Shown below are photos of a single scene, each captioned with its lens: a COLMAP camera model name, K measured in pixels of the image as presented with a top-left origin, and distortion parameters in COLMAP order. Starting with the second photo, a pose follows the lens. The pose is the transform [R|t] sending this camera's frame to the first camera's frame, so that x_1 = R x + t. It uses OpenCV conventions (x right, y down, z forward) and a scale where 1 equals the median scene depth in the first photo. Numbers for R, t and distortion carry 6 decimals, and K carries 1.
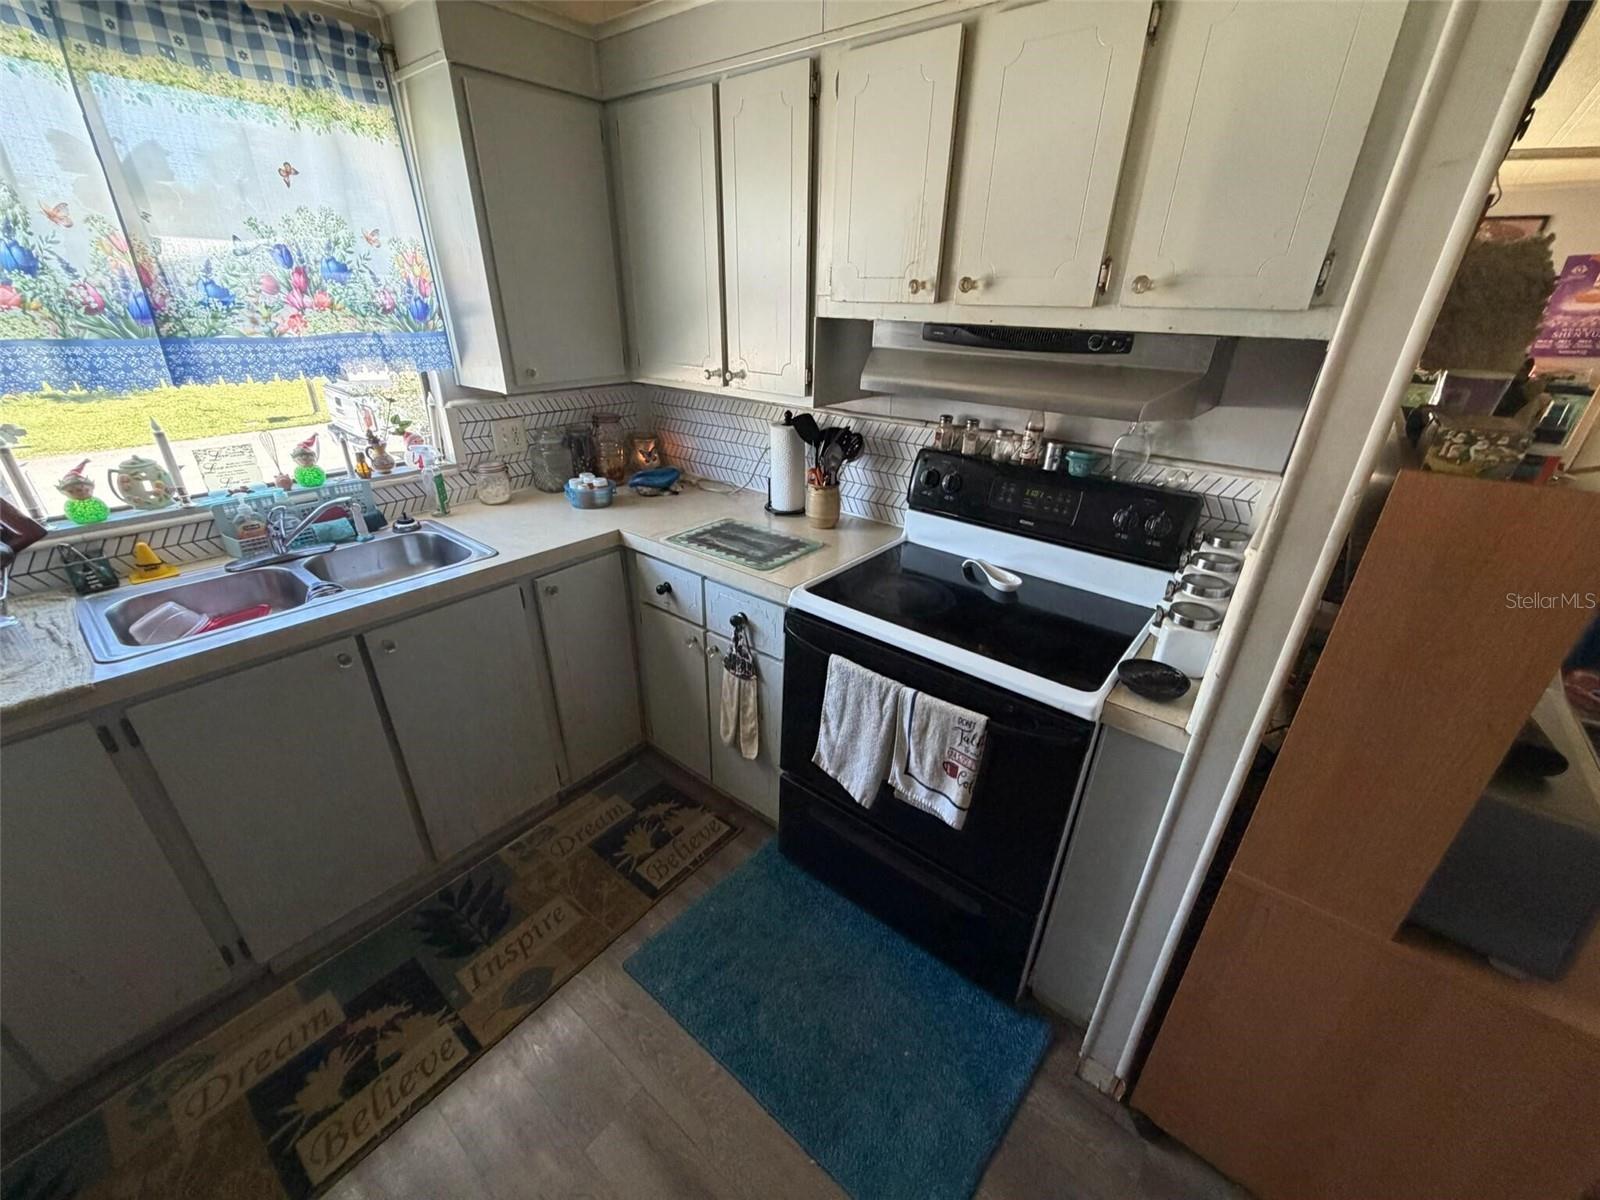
lens RADIAL K [[640.0, 0, 786.0], [0, 640.0, 601.6], [0, 0, 1]] dist [-0.000772, 0.000241]
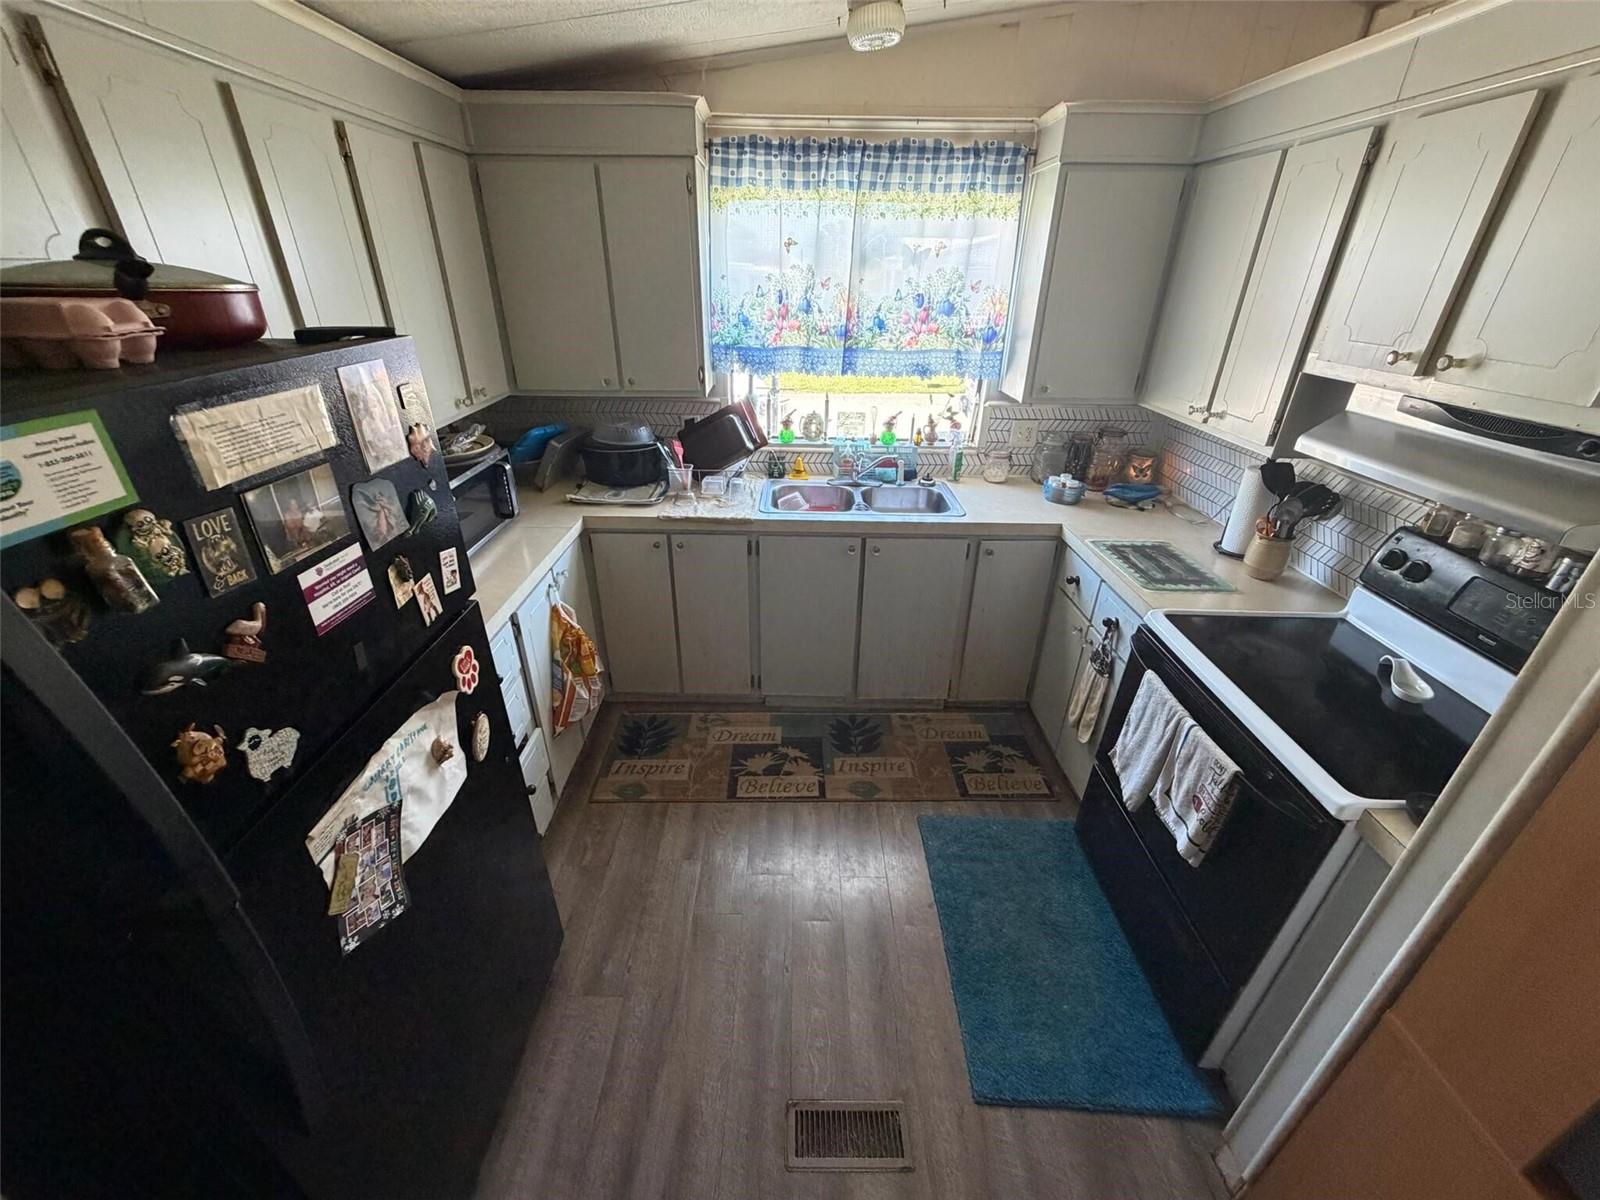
lens RADIAL K [[640.0, 0, 786.0], [0, 640.0, 601.6], [0, 0, 1]] dist [-0.000772, 0.000241]
pose [[0.624180, 0.350940, -0.698027, 0.342600], [-0.335599, 0.927248, 0.166088, -0.001538], [0.705530, 0.130588, 0.696544, -0.218037]]
